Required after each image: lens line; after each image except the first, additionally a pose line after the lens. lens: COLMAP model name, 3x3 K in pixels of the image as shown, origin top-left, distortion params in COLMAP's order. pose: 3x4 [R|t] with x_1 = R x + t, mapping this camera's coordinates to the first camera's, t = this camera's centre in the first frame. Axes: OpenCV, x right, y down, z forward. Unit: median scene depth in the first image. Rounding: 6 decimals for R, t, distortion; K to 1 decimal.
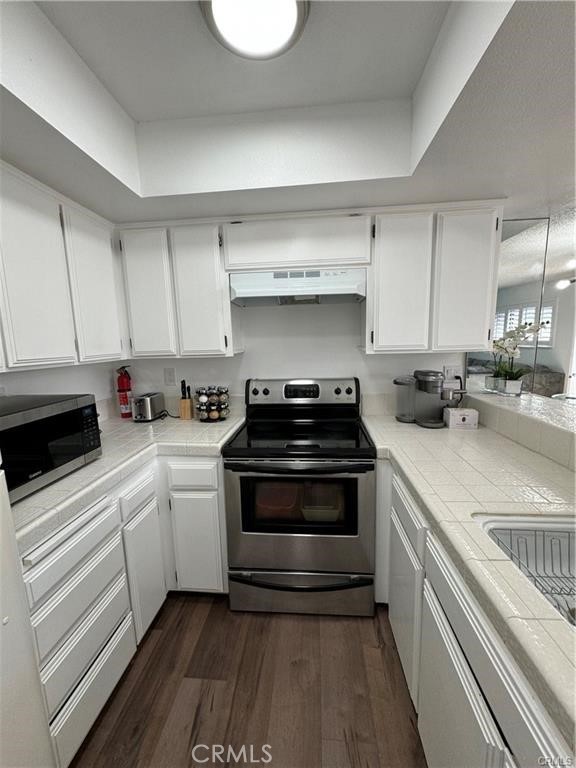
lens RADIAL K [[331.5, 0, 287.4], [0, 331.5, 384.3], [0, 0, 1]] dist [0.002302, 0.000014]
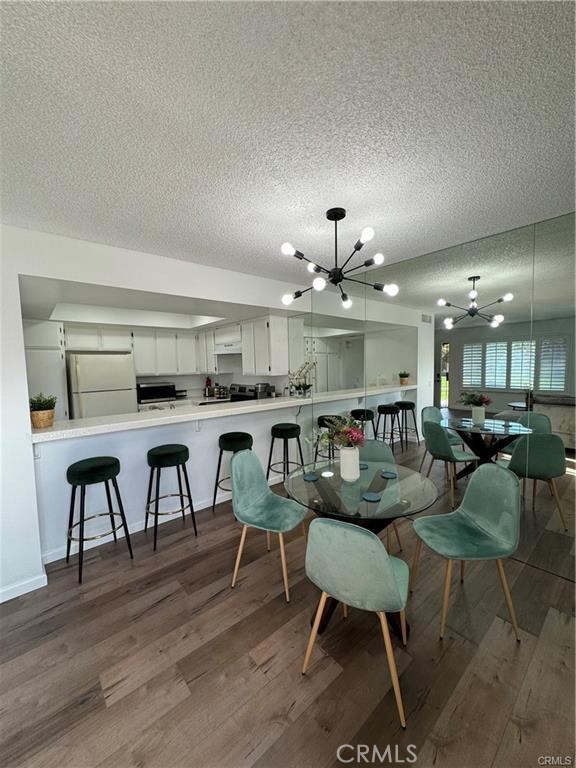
lens RADIAL K [[306.7, 0, 287.5], [0, 306.7, 385.1], [0, 0, 1]] dist [0.005522, -0.000100]
pose [[0.718039, 0.056437, -0.693711, 2.128845], [-0.097790, 0.995001, -0.020271, 0.000084], [0.689099, 0.082394, 0.719968, -0.470473]]
